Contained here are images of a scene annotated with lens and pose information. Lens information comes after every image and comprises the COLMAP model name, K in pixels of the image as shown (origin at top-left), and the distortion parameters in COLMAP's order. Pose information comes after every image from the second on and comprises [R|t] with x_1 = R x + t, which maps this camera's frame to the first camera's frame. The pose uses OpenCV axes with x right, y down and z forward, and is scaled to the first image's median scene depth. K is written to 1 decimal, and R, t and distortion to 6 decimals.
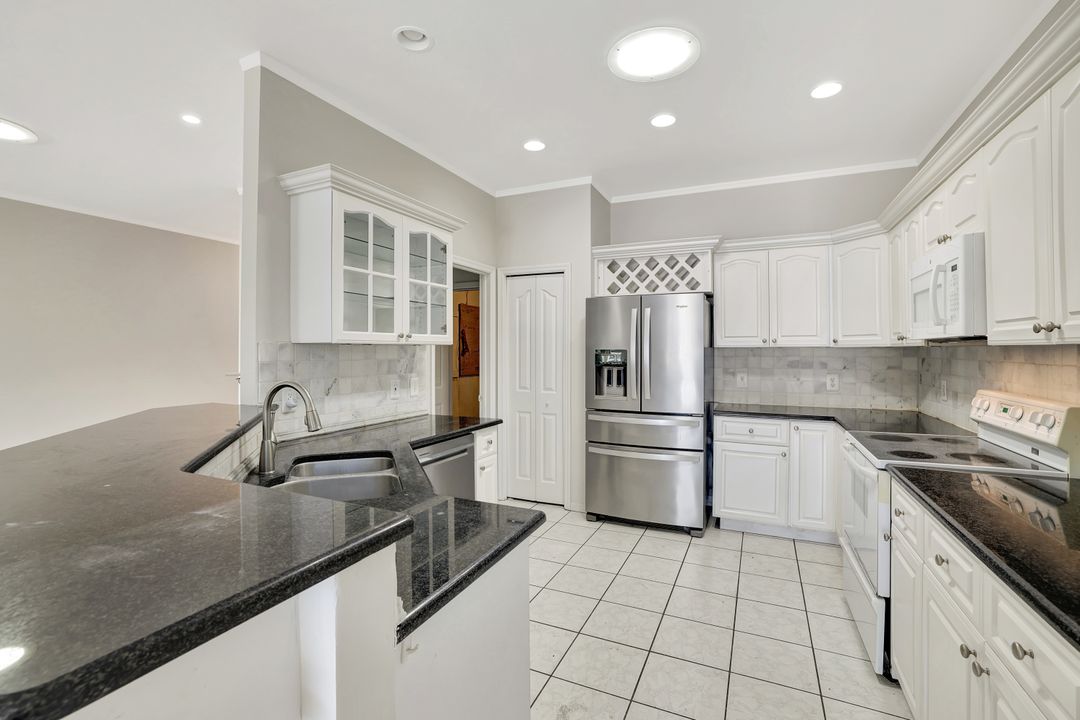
lens RADIAL K [[484.1, 0, 531.4], [0, 484.1, 351.2], [0, 0, 1]] dist [-0.050249, 0.019745]
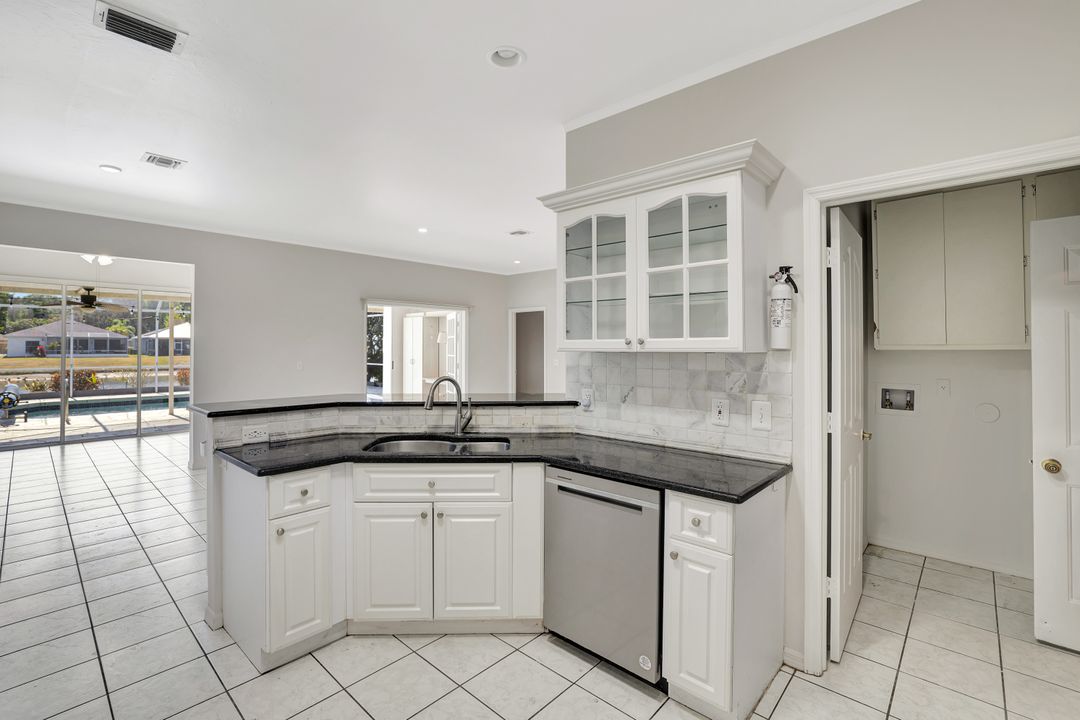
lens RADIAL K [[484.1, 0, 531.4], [0, 484.1, 351.2], [0, 0, 1]] dist [-0.050249, 0.019745]
pose [[-0.298564, 0.003971, -0.954381, 0.420819], [-0.007443, 0.999951, 0.006489, -0.014017], [0.954361, 0.009040, -0.298520, 0.790858]]
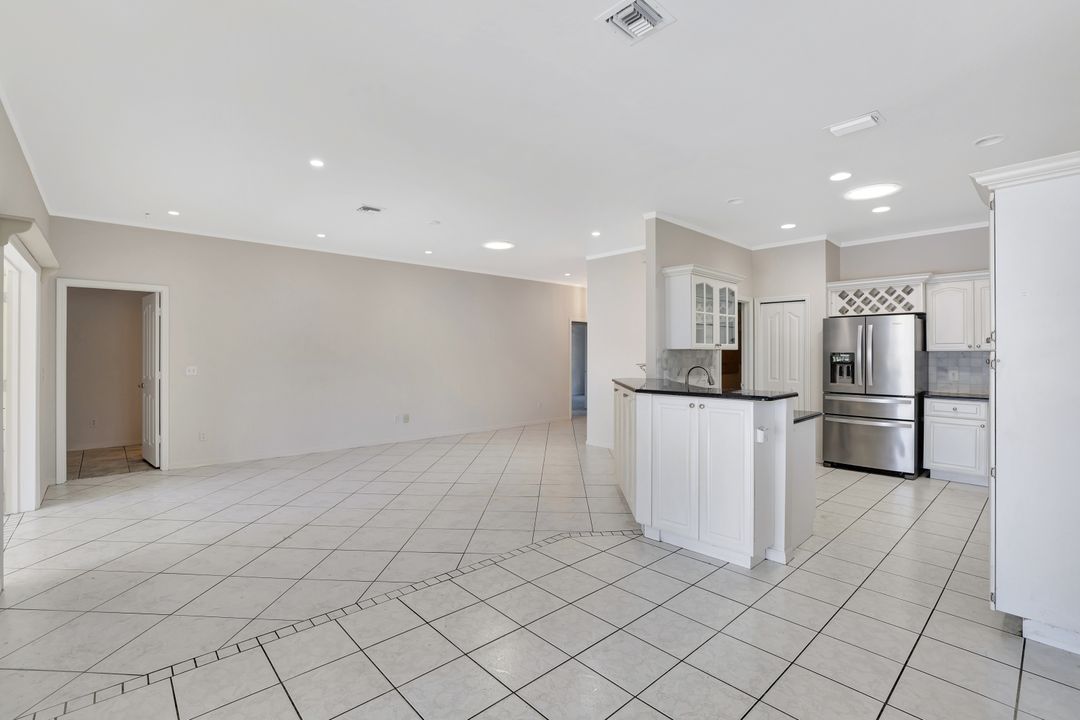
lens RADIAL K [[484.1, 0, 531.4], [0, 484.1, 351.2], [0, 0, 1]] dist [-0.050249, 0.019745]
pose [[0.923295, 0.000027, -0.384091, -0.159016], [-0.002811, 0.999974, -0.006689, 0.004977], [0.384080, 0.007256, 0.923271, -0.730807]]
